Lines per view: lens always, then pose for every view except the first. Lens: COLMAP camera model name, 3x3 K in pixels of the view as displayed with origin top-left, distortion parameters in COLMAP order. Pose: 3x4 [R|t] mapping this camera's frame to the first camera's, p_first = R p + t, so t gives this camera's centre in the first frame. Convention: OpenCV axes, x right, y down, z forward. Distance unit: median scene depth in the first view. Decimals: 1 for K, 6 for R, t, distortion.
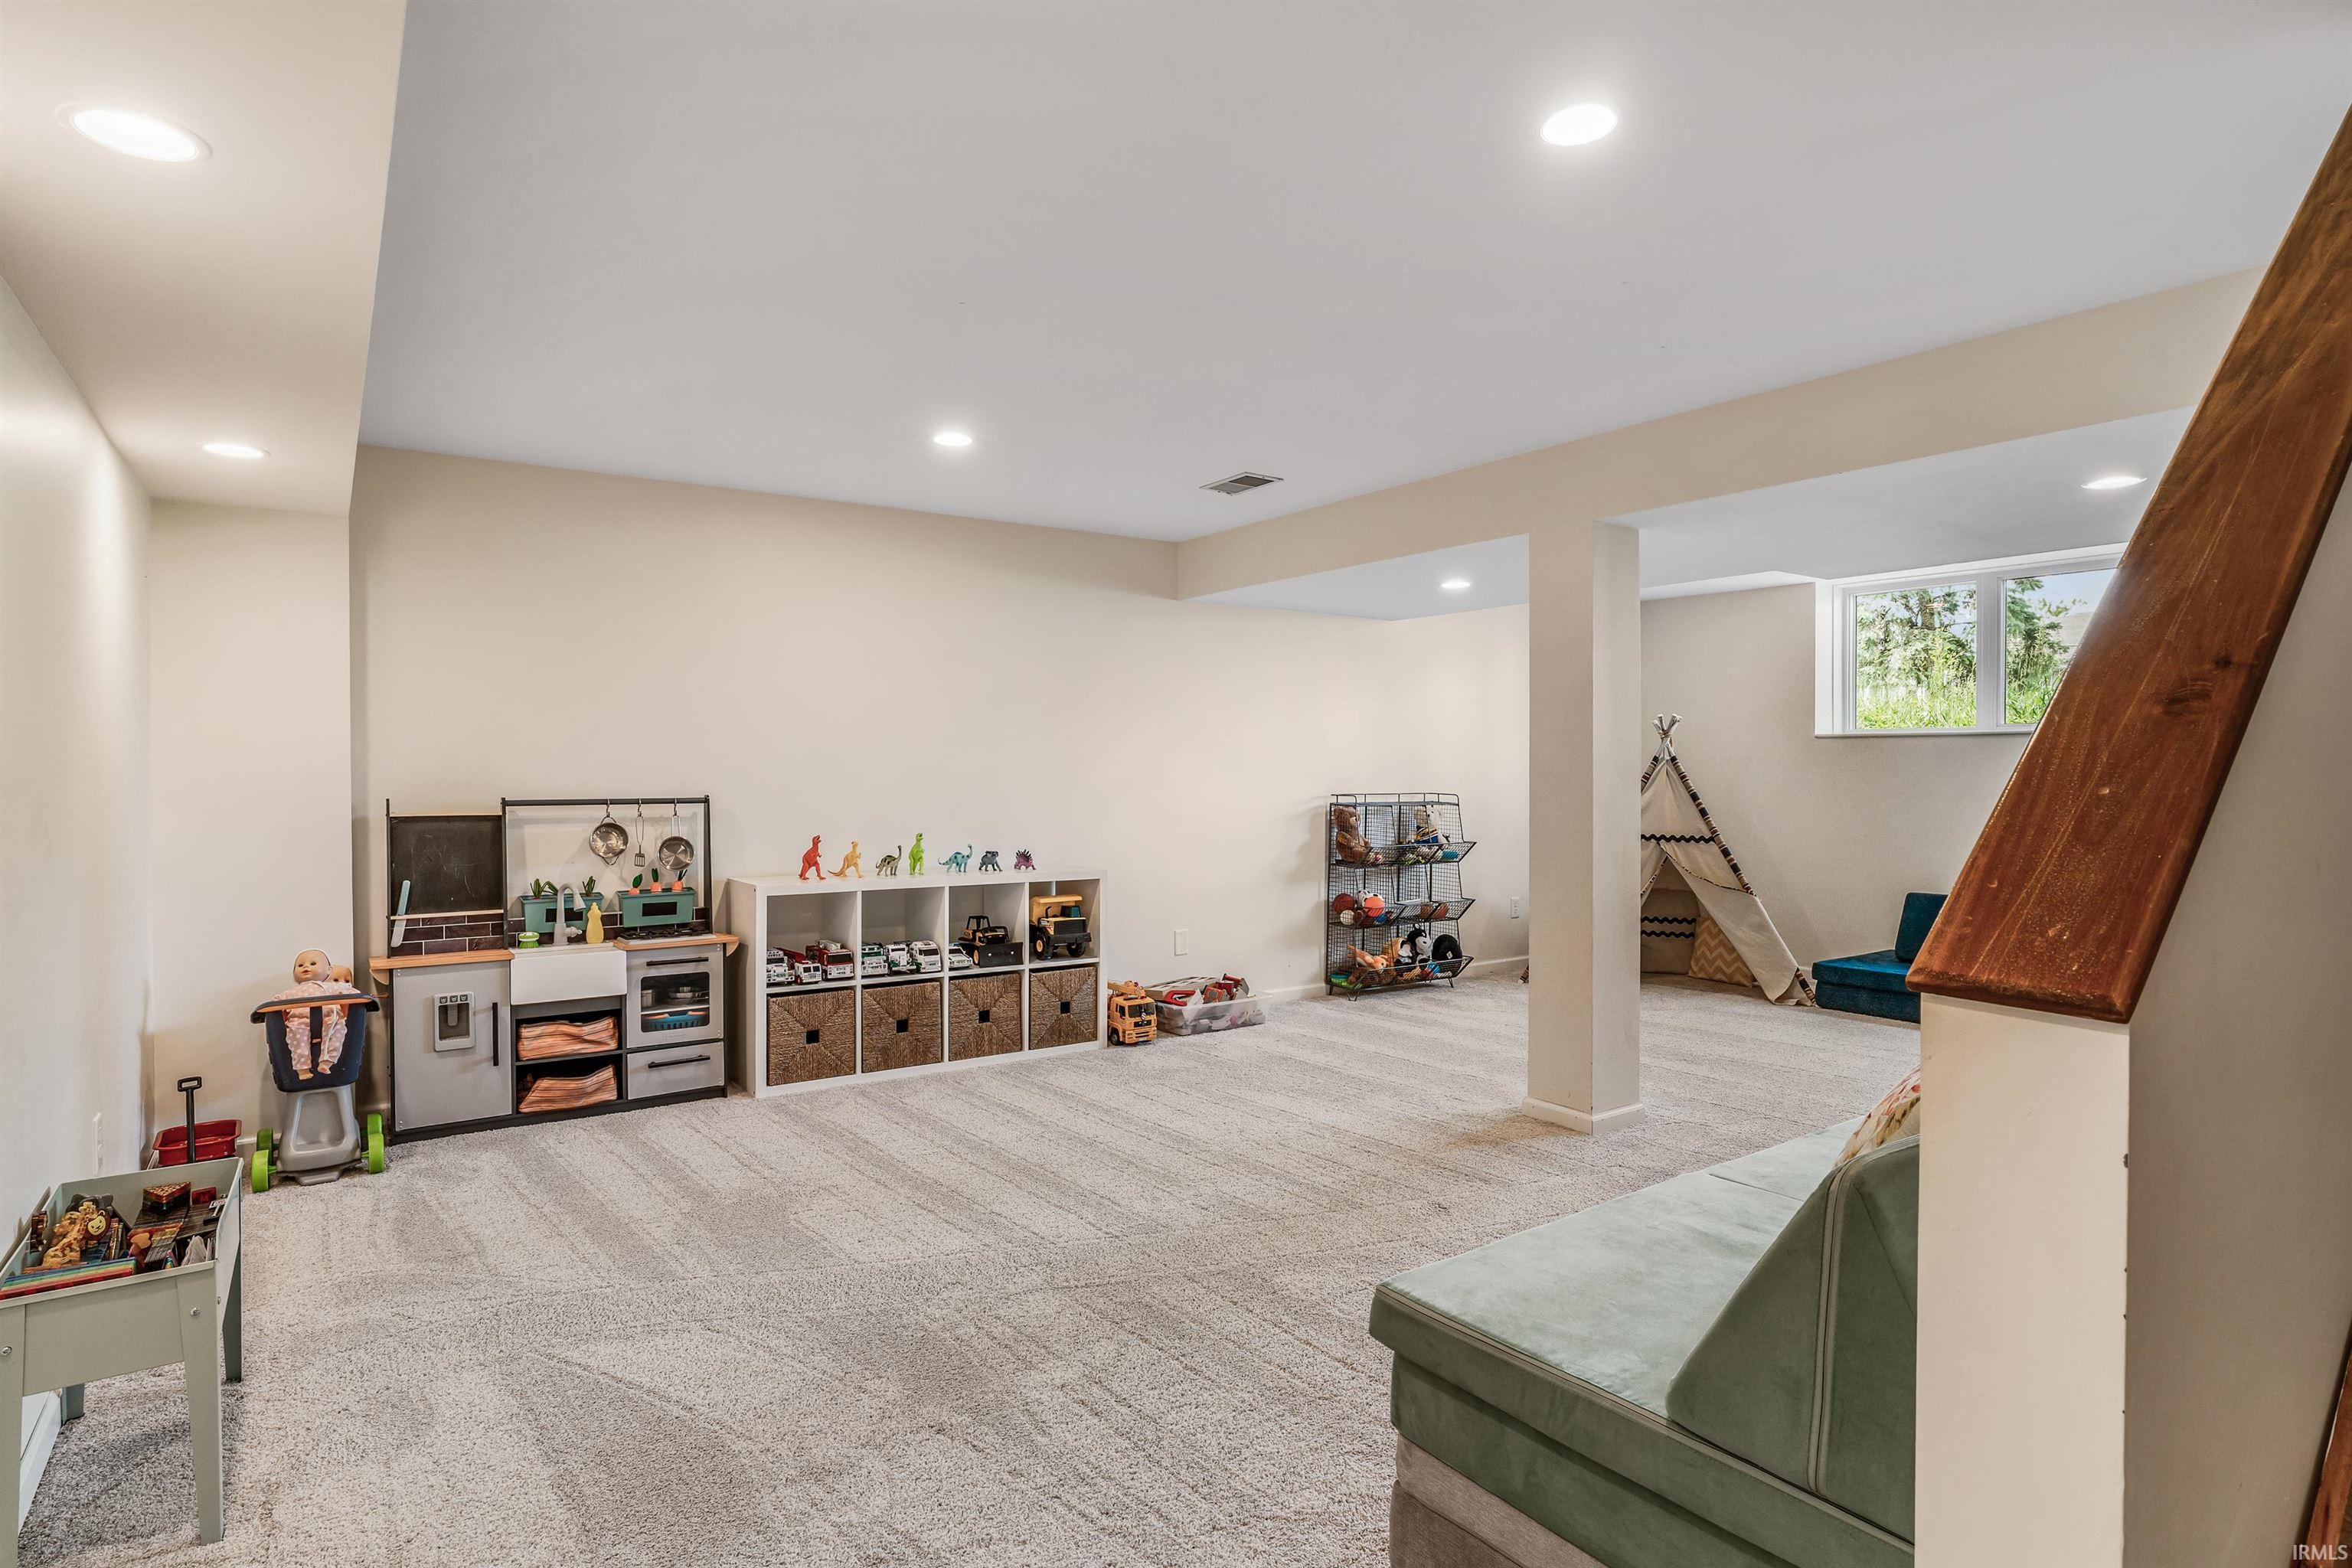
lens RADIAL K [[1211.0, 0, 1176.0], [0, 1211.0, 767.0], [0, 0, 1]] dist [-0.001260, 0.000423]
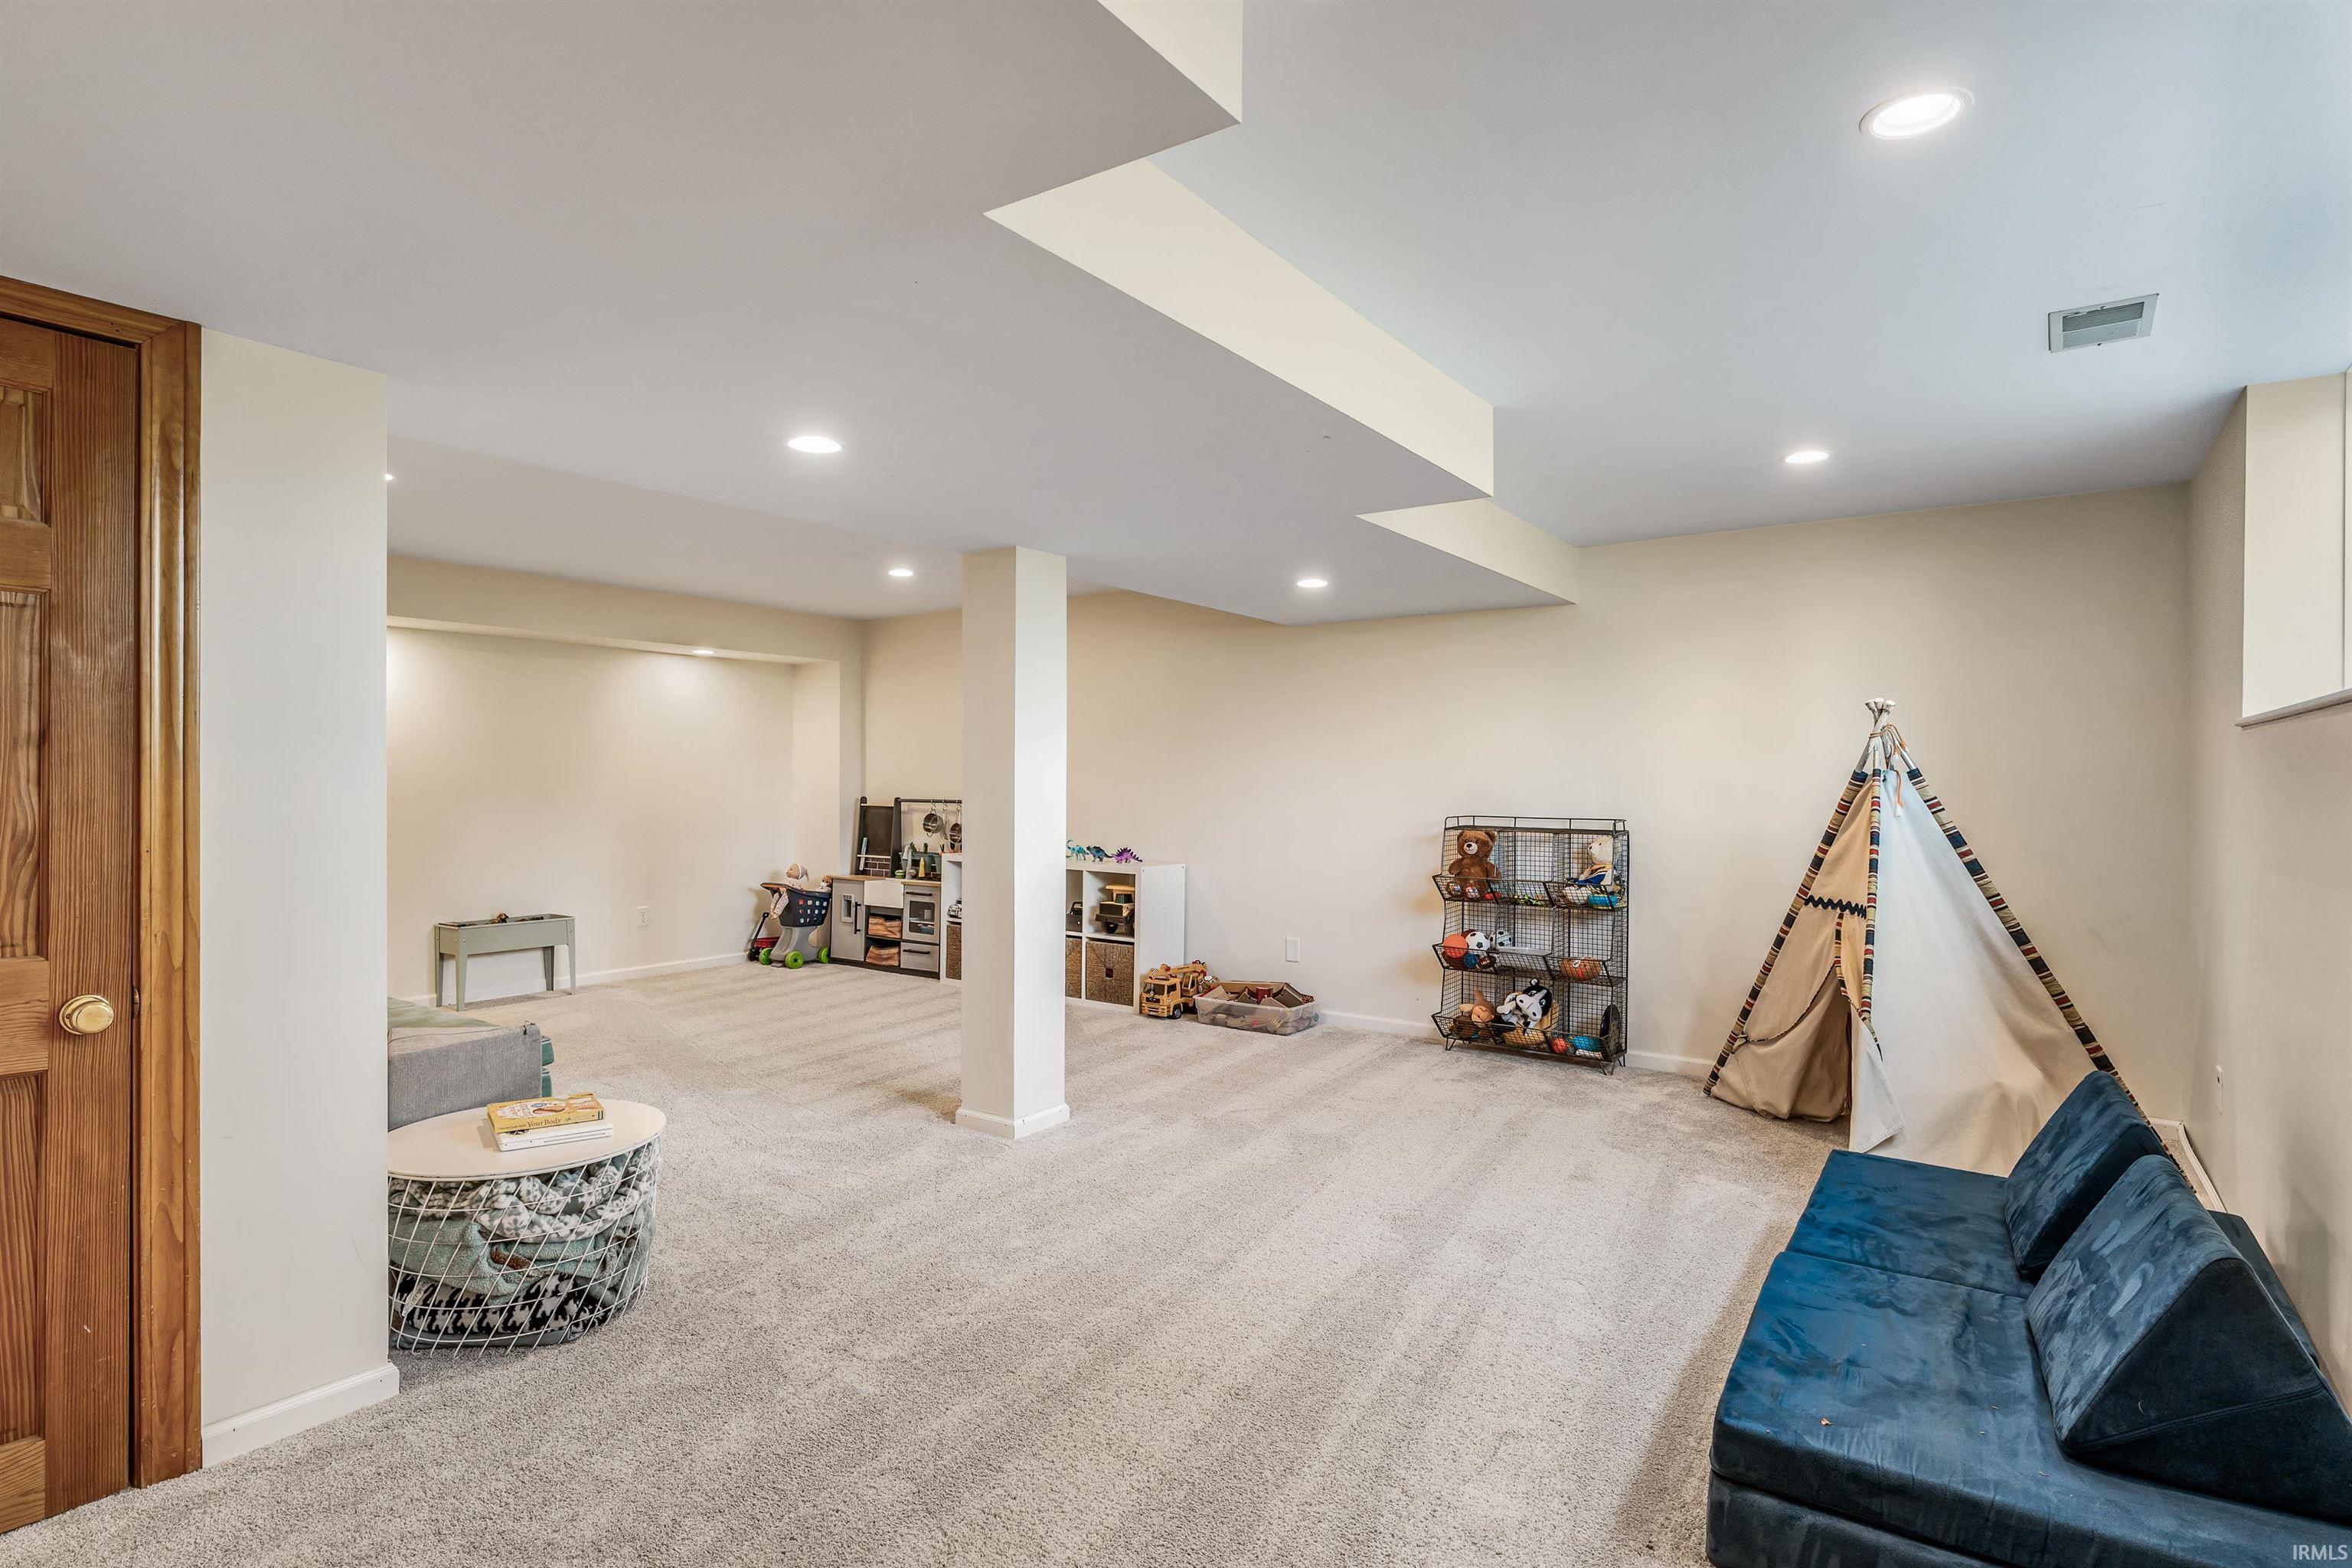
lens RADIAL K [[1211.0, 0, 1172.9], [0, 1211.0, 792.0], [0, 0, 1]] dist [-0.001260, 0.000423]
pose [[0.339373, 0.003697, -0.940645, 1.290577], [-0.013606, 0.999907, -0.000979, 0.012619], [0.940553, 0.013130, 0.339392, 0.731552]]
